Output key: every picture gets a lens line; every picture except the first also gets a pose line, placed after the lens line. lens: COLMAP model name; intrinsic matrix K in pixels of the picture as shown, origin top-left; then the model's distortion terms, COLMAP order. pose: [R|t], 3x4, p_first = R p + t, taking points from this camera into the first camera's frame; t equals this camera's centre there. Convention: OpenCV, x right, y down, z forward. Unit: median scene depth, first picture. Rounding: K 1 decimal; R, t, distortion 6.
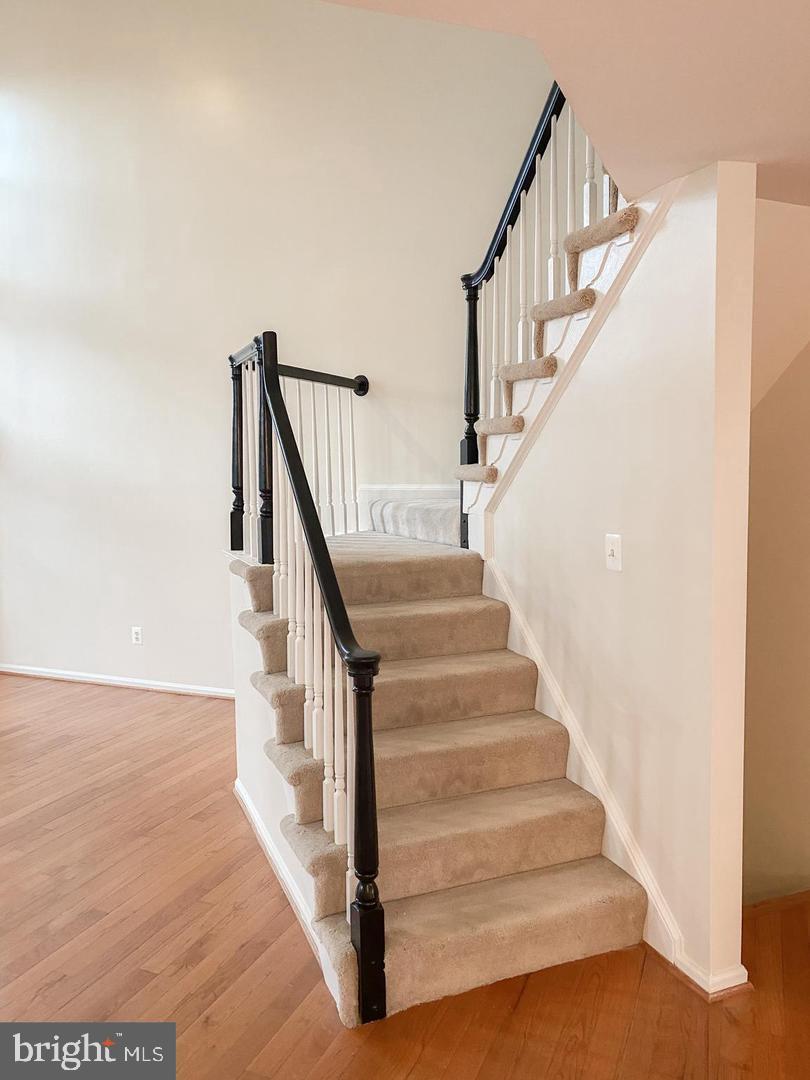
lens RADIAL K [[826.0, 0, 408.6], [0, 826.0, 538.0], [0, 0, 1]] dist [0.059624, -0.078931]
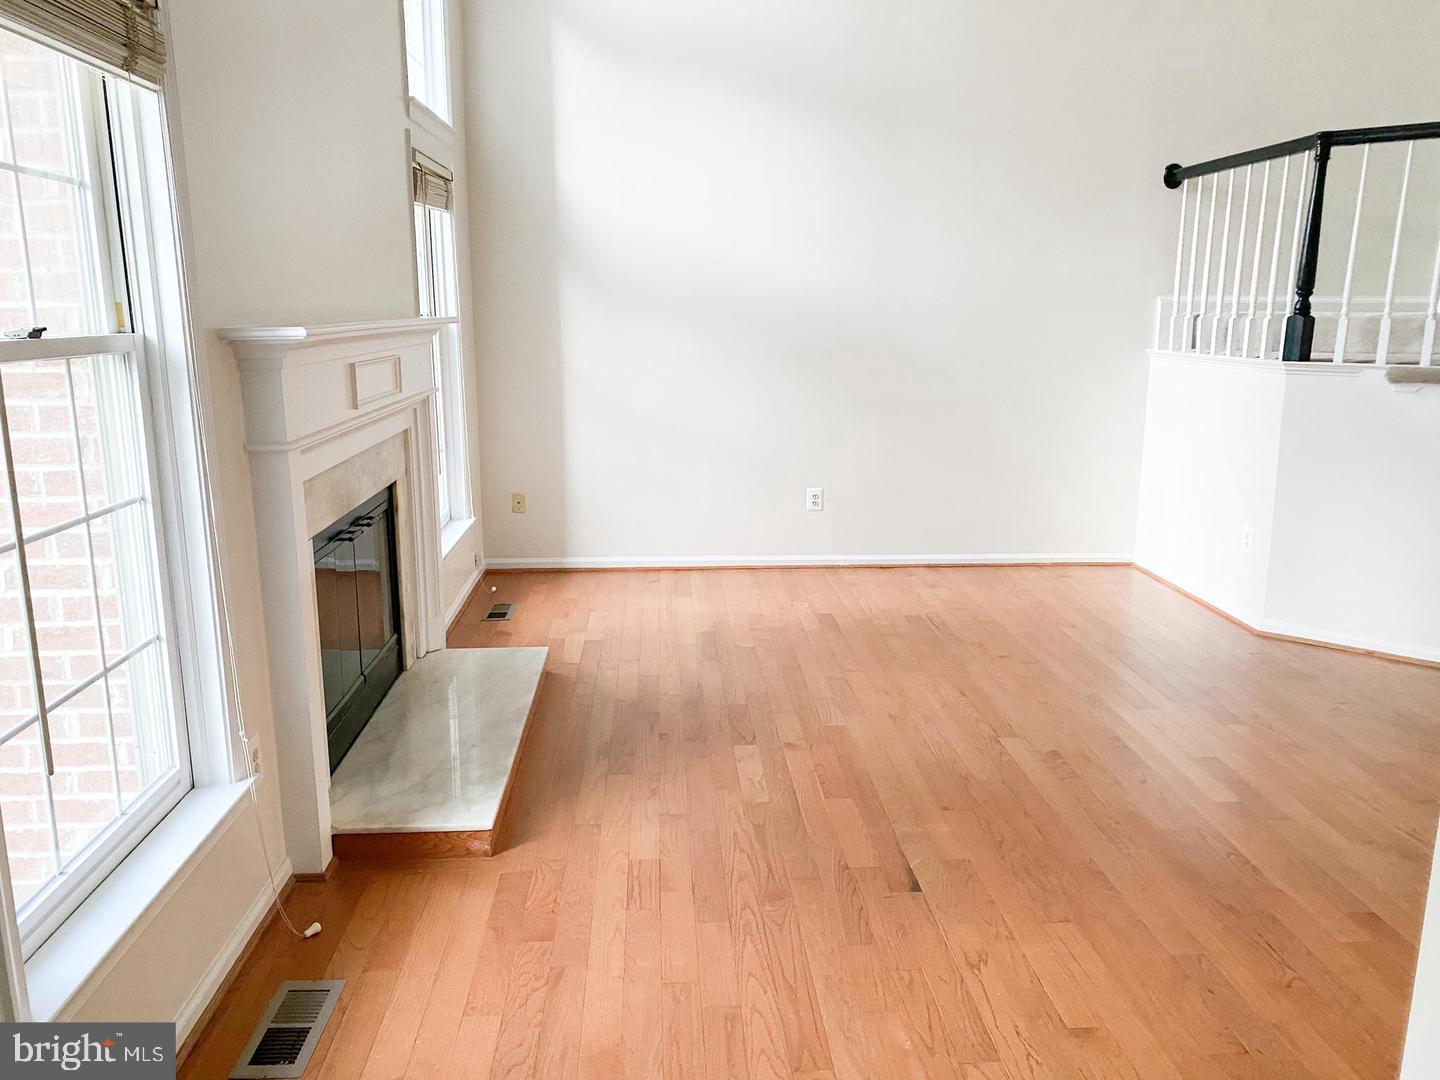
lens RADIAL K [[1101.4, 0, 718.7], [0, 1101.4, 544.0], [0, 0, 1]] dist [0.059624, -0.078931]
pose [[0.891989, -0.077799, 0.445312, -1.423763], [0.022654, 0.991535, 0.127852, 0.046280], [-0.451489, -0.103955, 0.886200, 0.237505]]
